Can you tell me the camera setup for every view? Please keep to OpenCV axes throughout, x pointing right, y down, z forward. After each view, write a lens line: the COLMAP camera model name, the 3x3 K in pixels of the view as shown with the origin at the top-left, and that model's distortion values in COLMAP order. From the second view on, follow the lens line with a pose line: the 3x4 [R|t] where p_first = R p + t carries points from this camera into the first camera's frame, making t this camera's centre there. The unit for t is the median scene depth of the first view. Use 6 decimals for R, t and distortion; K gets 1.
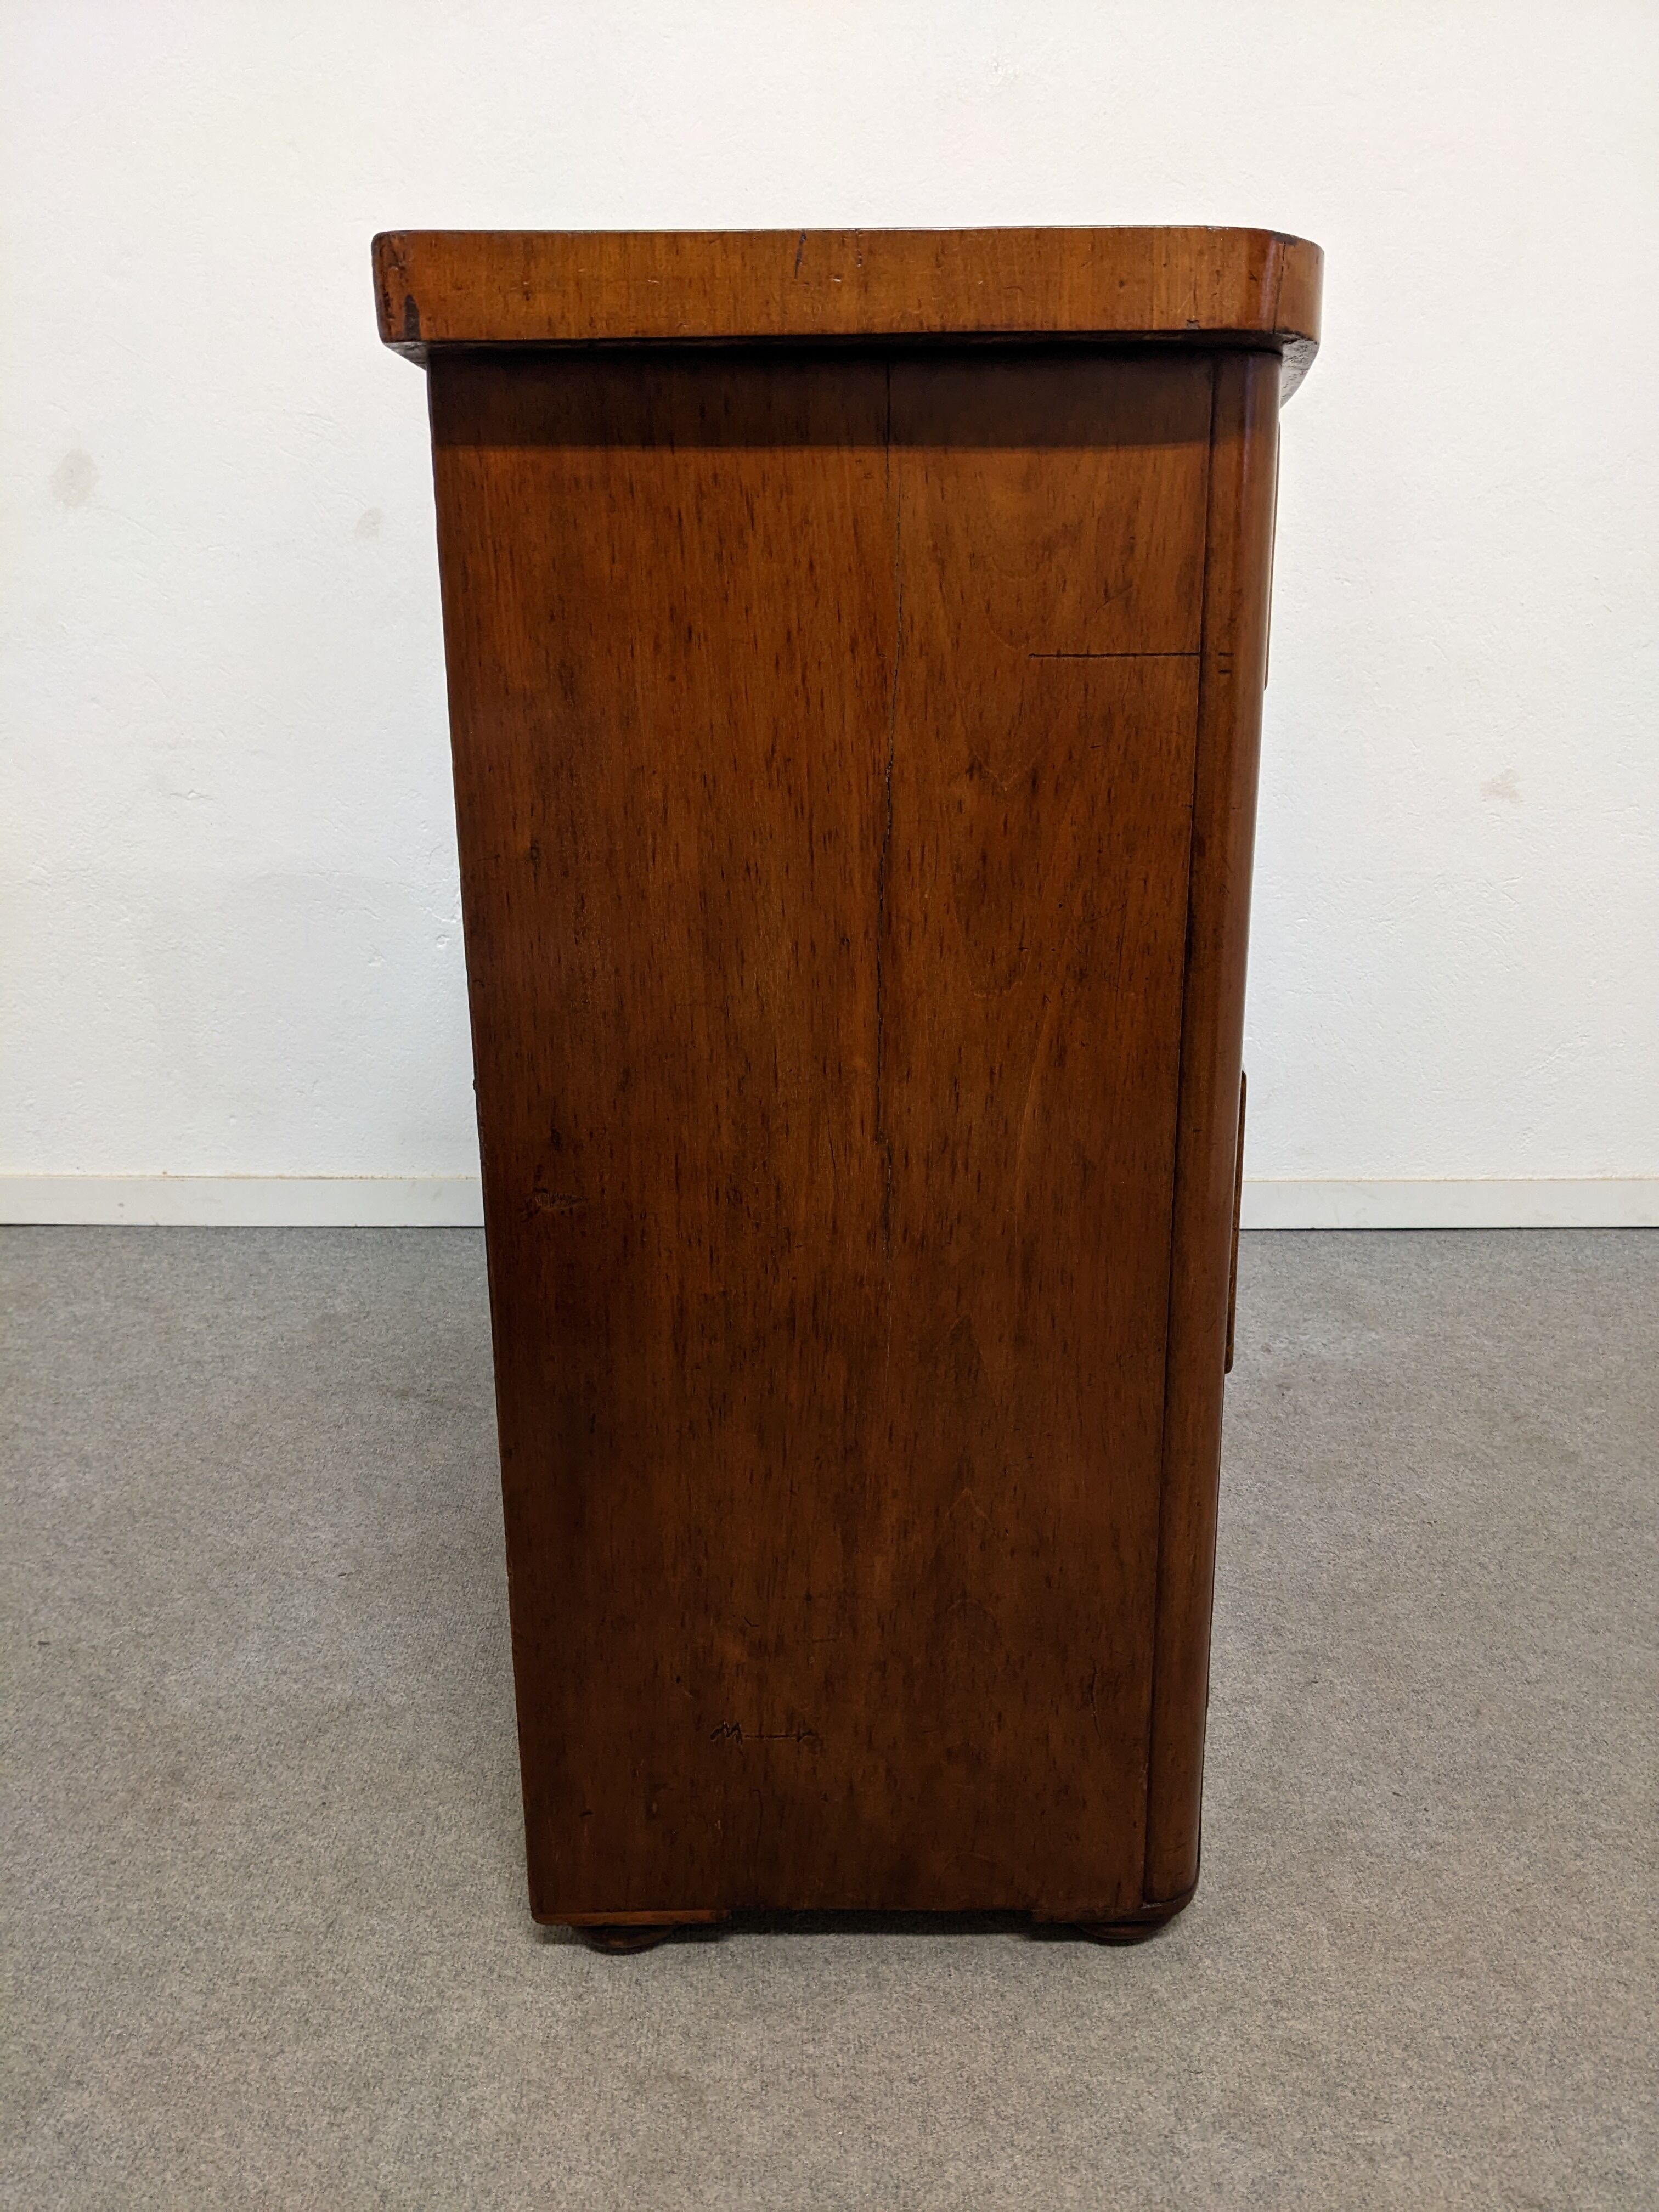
lens RADIAL K [[1672.6, 0, 829.5], [0, 1672.6, 1106.0], [0, 0, 1]] dist [0.069931, -0.099711]
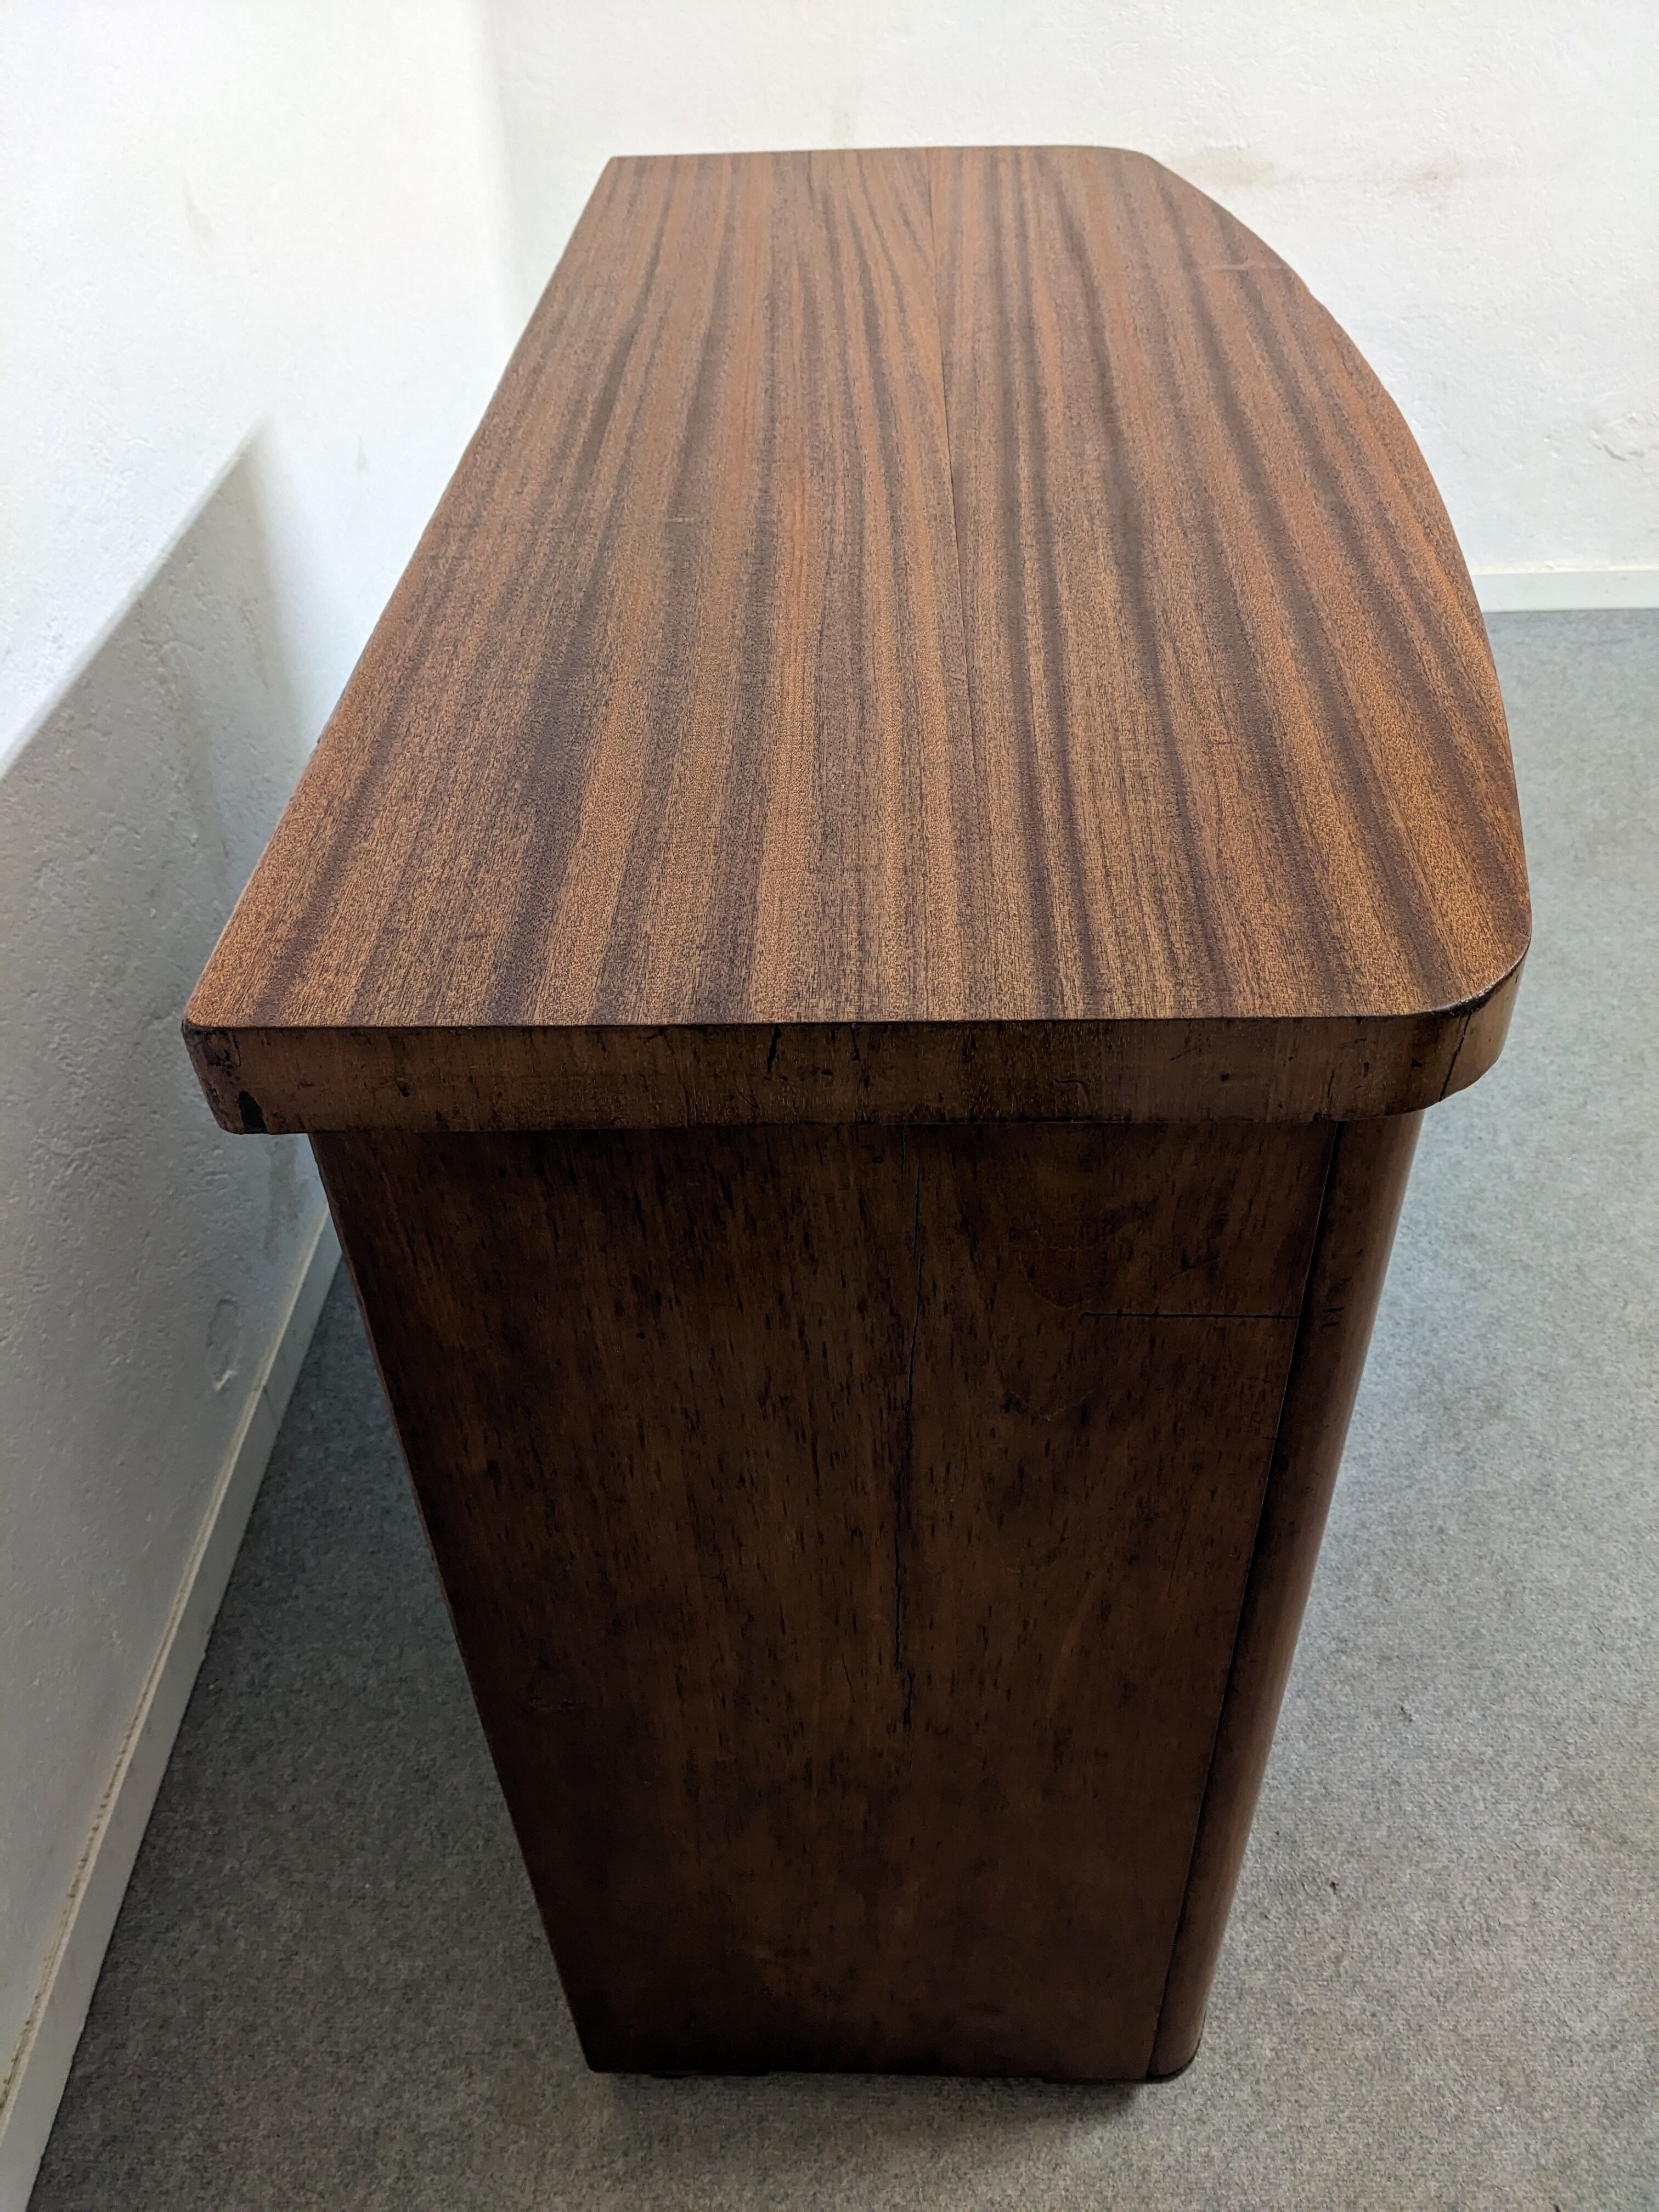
lens RADIAL K [[1668.3, 0, 816.2], [0, 1668.3, 1105.6], [0, 0, 1]] dist [0.072920, -0.101917]
pose [[0.998547, 0.007691, -0.053340, 0.033631], [0.013211, 0.924626, 0.380648, -0.654120], [0.052247, -0.380799, 0.923180, 0.293622]]
